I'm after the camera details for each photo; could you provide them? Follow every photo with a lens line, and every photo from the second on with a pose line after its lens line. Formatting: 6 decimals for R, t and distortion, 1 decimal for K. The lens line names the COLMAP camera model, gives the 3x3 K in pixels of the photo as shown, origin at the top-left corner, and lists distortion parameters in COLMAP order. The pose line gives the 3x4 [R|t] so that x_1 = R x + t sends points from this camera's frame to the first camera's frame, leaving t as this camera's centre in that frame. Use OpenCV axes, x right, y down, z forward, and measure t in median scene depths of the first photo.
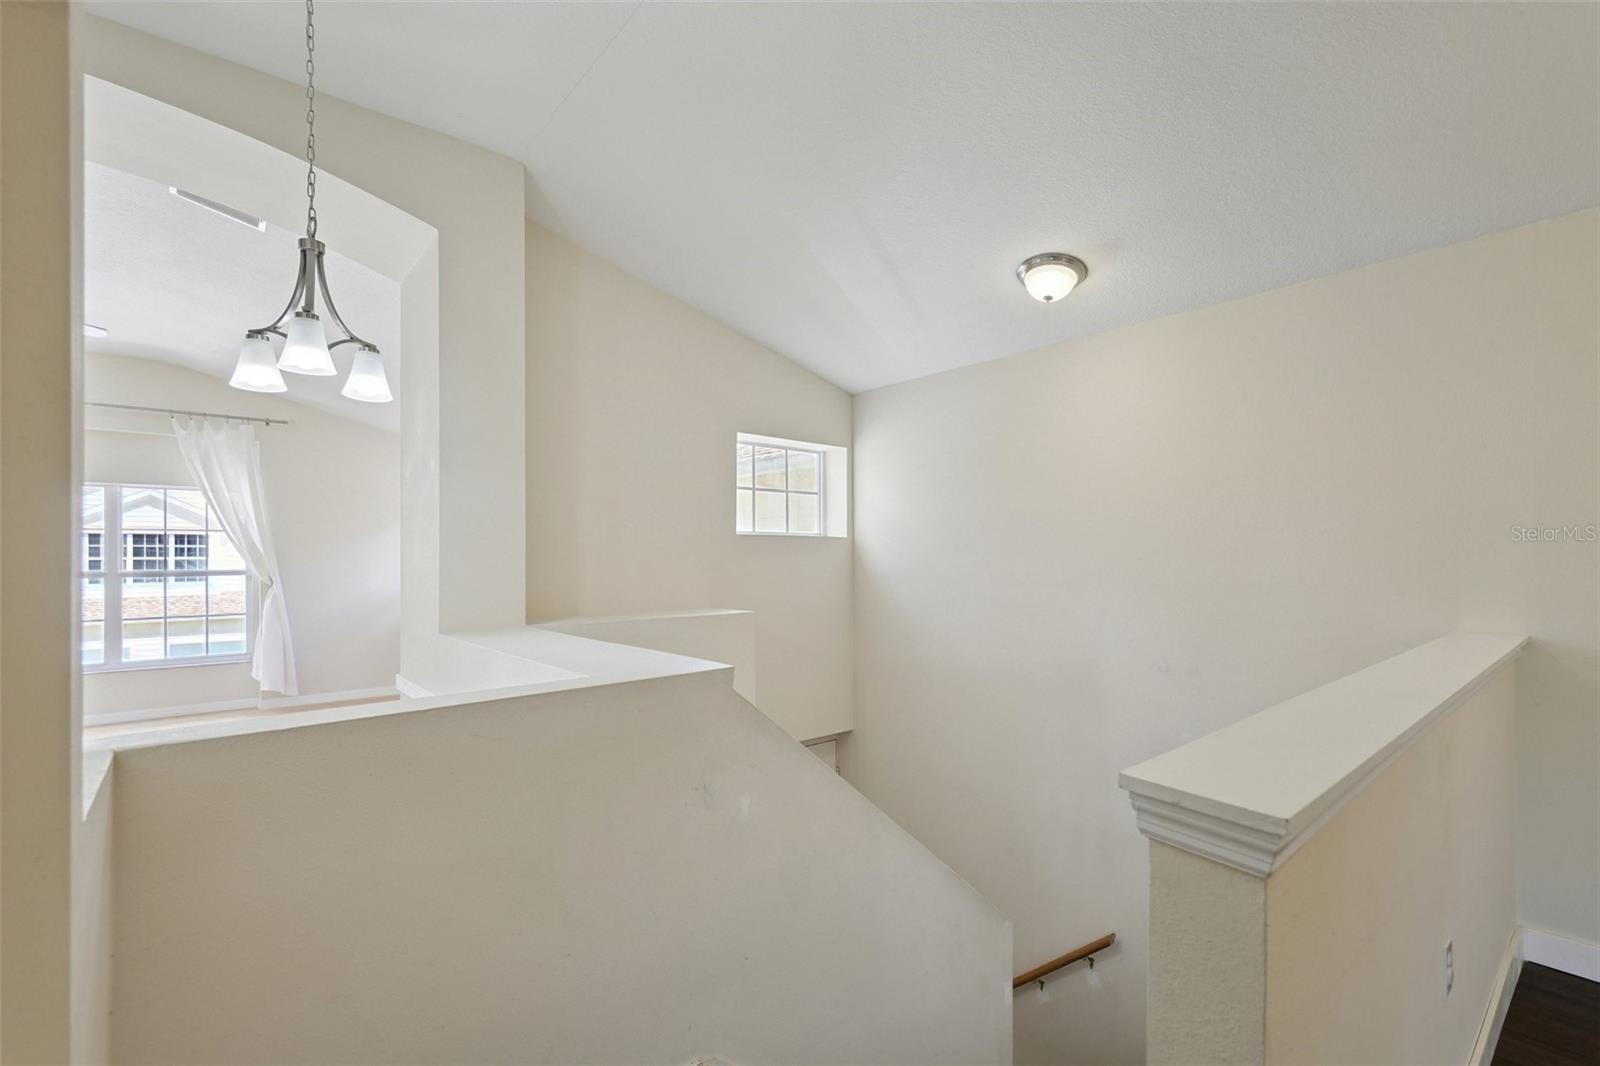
lens RADIAL K [[719.5, 0, 806.1], [0, 719.5, 554.3], [0, 0, 1]] dist [0.000158, -0.000633]
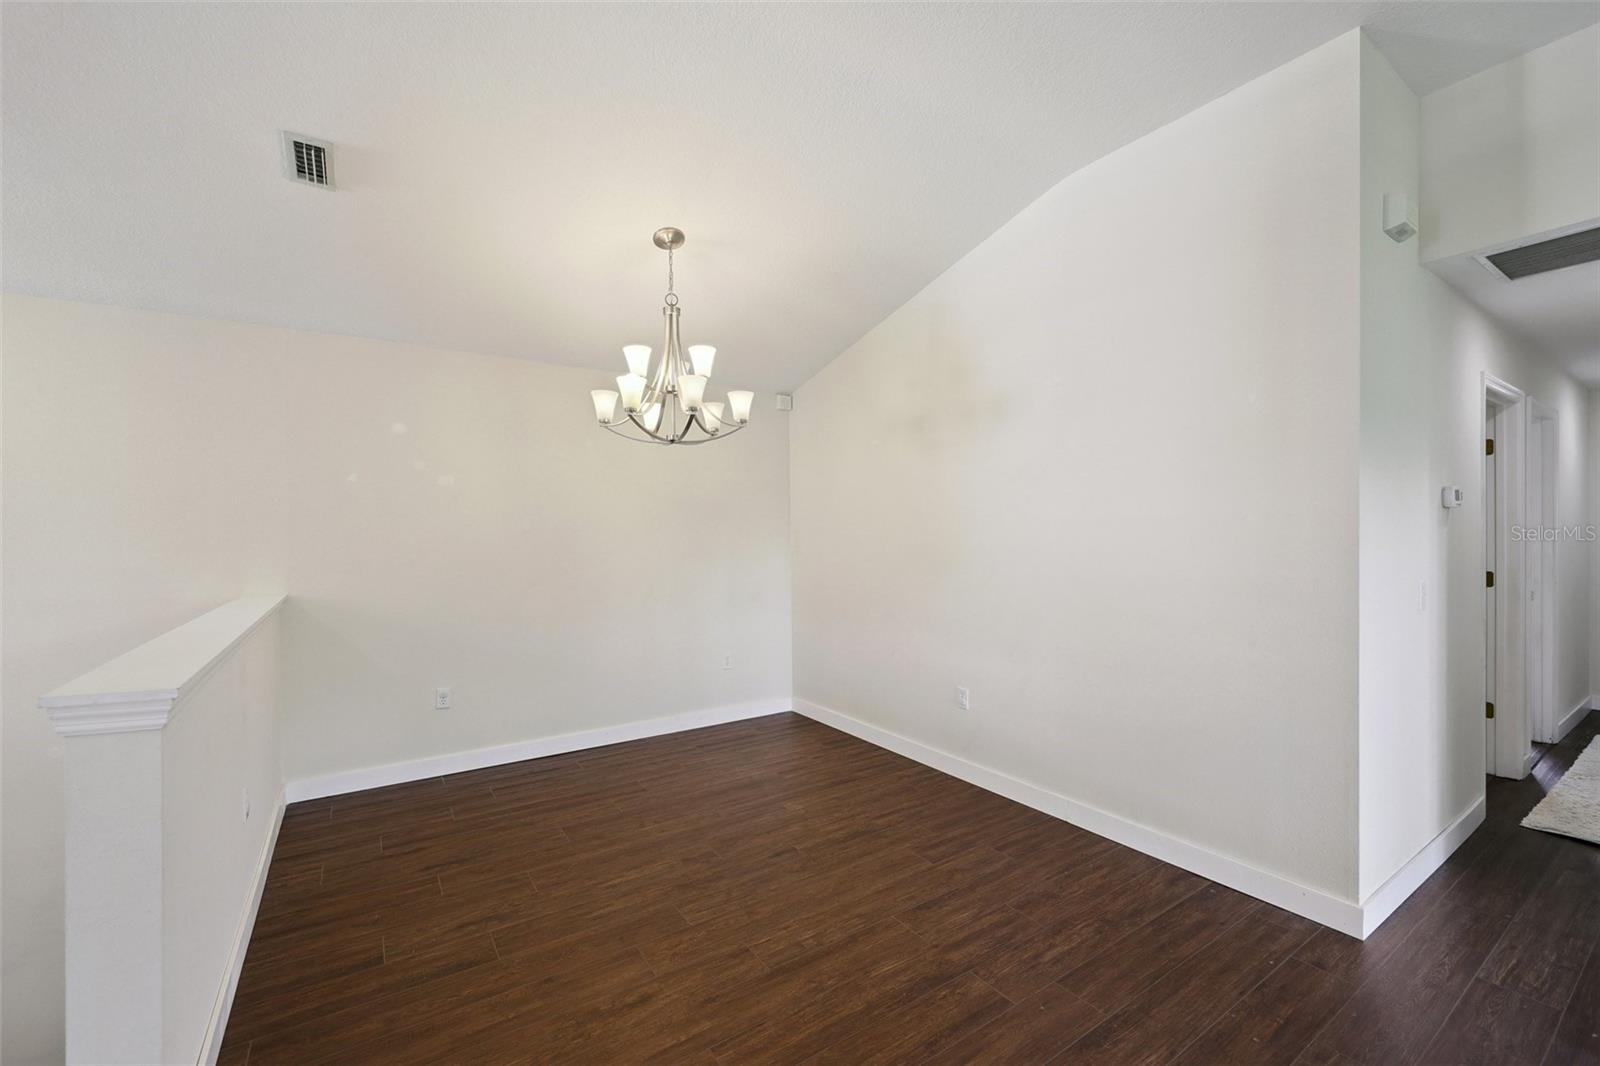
lens RADIAL K [[649.0, 0, 788.0], [0, 649.0, 537.6], [0, 0, 1]] dist [-0.001941, -0.000327]
pose [[0.118385, -0.003556, 0.992961, -0.217465], [0.008343, 0.999962, 0.002587, -0.002323], [-0.992933, 0.007978, 0.118410, -0.204680]]
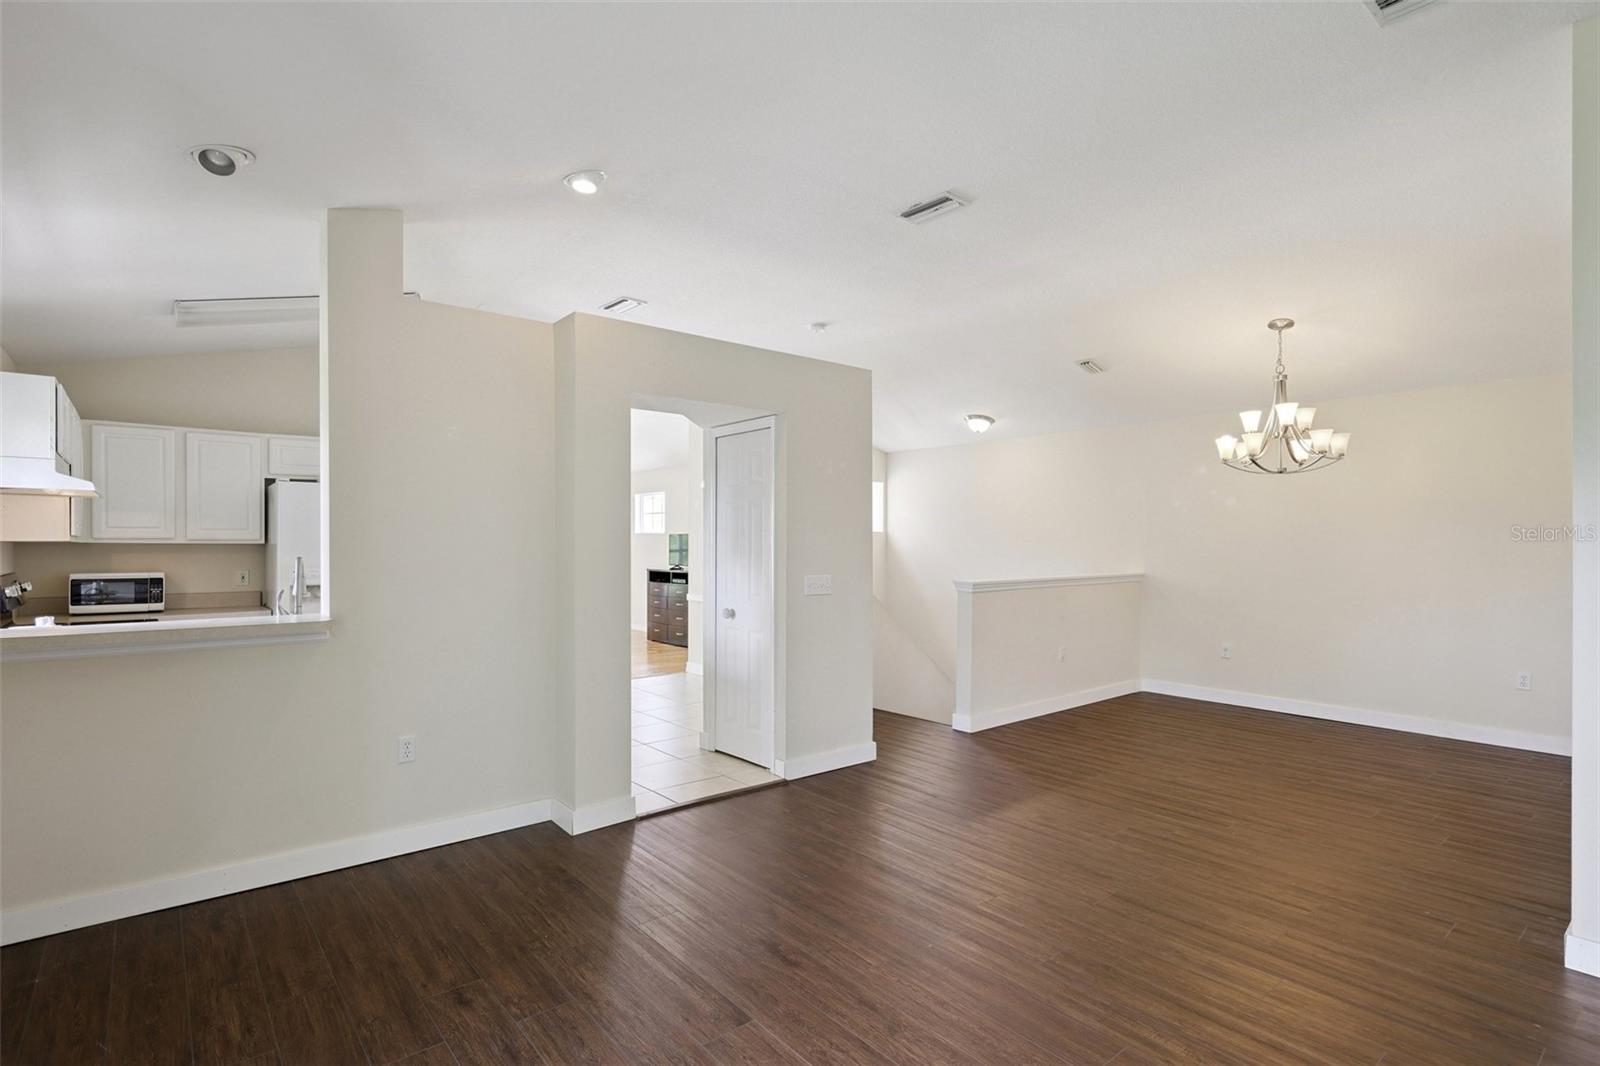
lens RADIAL K [[781.3, 0, 796.0], [0, 781.3, 548.0], [0, 0, 1]] dist [0.002185, 0.000308]
pose [[0.999890, 0.002405, -0.014619, -0.239714], [-0.002264, 0.999950, 0.009697, -0.002951], [0.014641, -0.009663, 0.999846, -1.735757]]
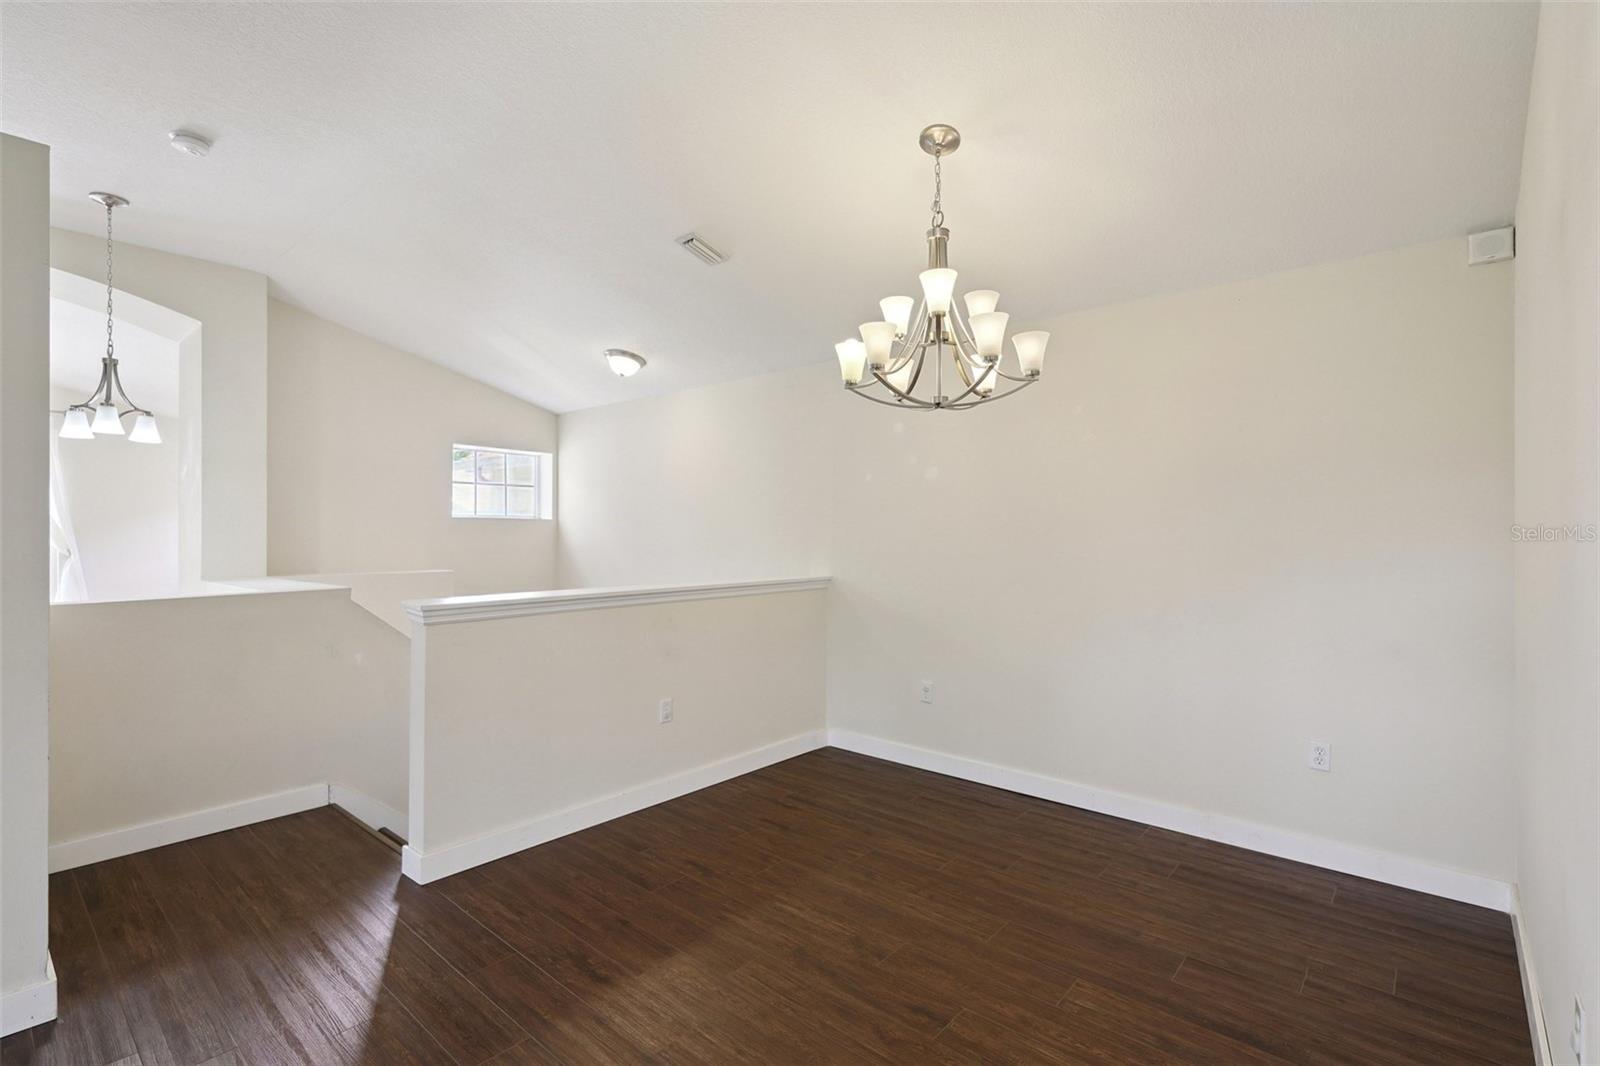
lens RADIAL K [[738.6, 0, 800.0], [0, 738.6, 533.0], [0, 0, 1]] dist [-0.000556, 0.000086]
pose [[0.988552, 0.004556, 0.150812, 0.549052], [-0.004376, 0.999989, -0.001525, 0.003754], [-0.150817, 0.000848, 0.988561, -0.803043]]
